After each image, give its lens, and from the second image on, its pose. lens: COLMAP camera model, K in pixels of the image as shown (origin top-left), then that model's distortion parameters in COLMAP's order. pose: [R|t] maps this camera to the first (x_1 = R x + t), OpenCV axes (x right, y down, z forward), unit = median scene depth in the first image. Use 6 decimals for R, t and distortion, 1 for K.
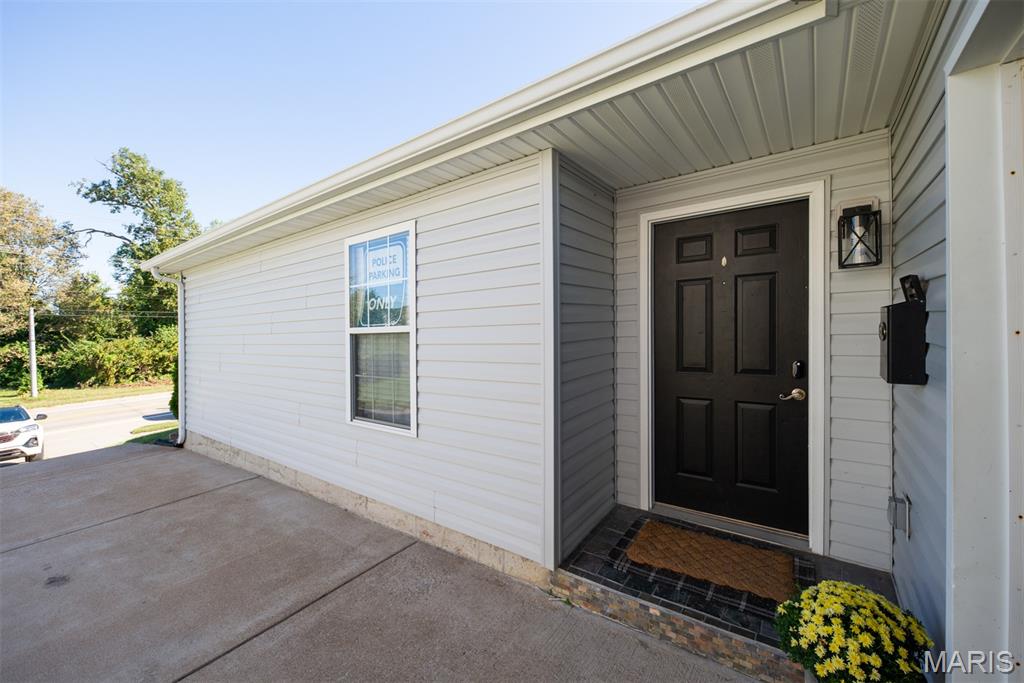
lens RADIAL K [[407.1, 0, 511.3], [0, 407.1, 317.6], [0, 0, 1]] dist [0.009076, -0.005100]
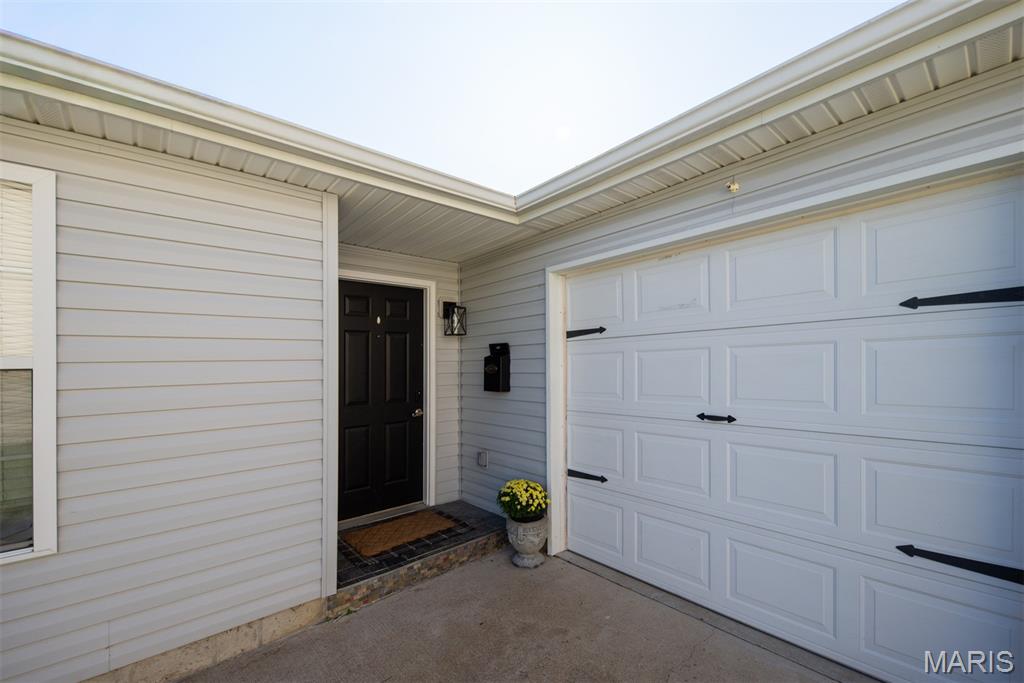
lens RADIAL K [[427.5, 0, 513.1], [0, 427.5, 380.2], [0, 0, 1]] dist [-0.000124, -0.000183]
pose [[0.211833, -0.003255, 0.977300, -0.880852], [0.001119, 0.999995, 0.003088, 0.063391], [-0.977305, 0.000439, 0.211835, 0.313053]]
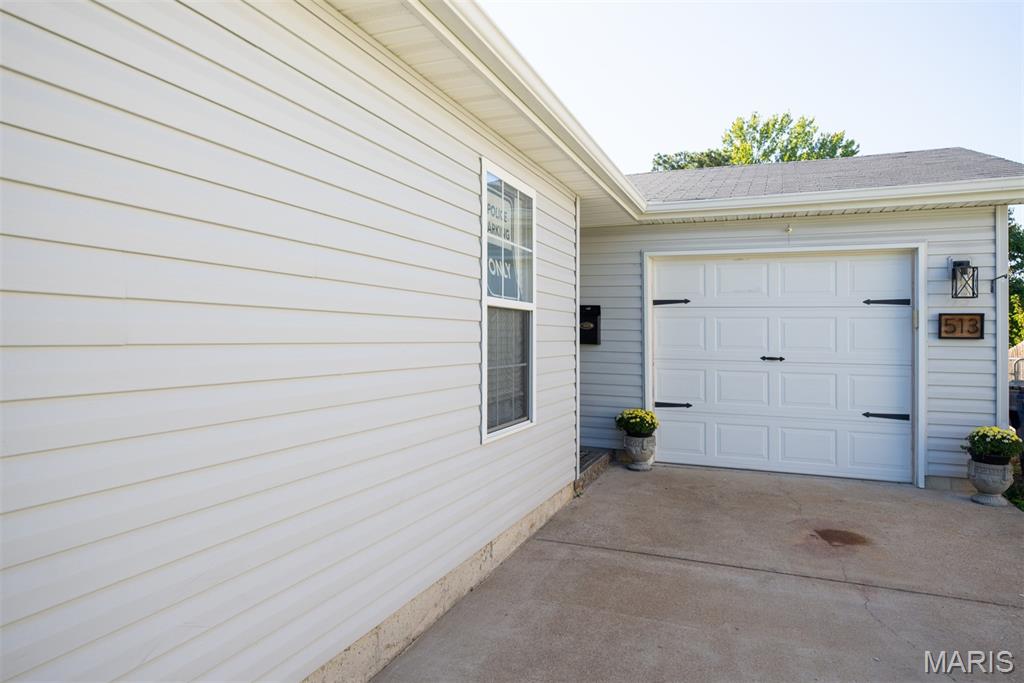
lens RADIAL K [[648.5, 0, 512.0], [0, 648.5, 341.5], [0, 0, 1]] dist [0.002525, 0.000924]
pose [[-0.262733, 0.021157, 0.964637, -2.142607], [-0.020169, 0.999421, -0.027413, 0.189060], [-0.964658, -0.026658, -0.262154, 1.880482]]
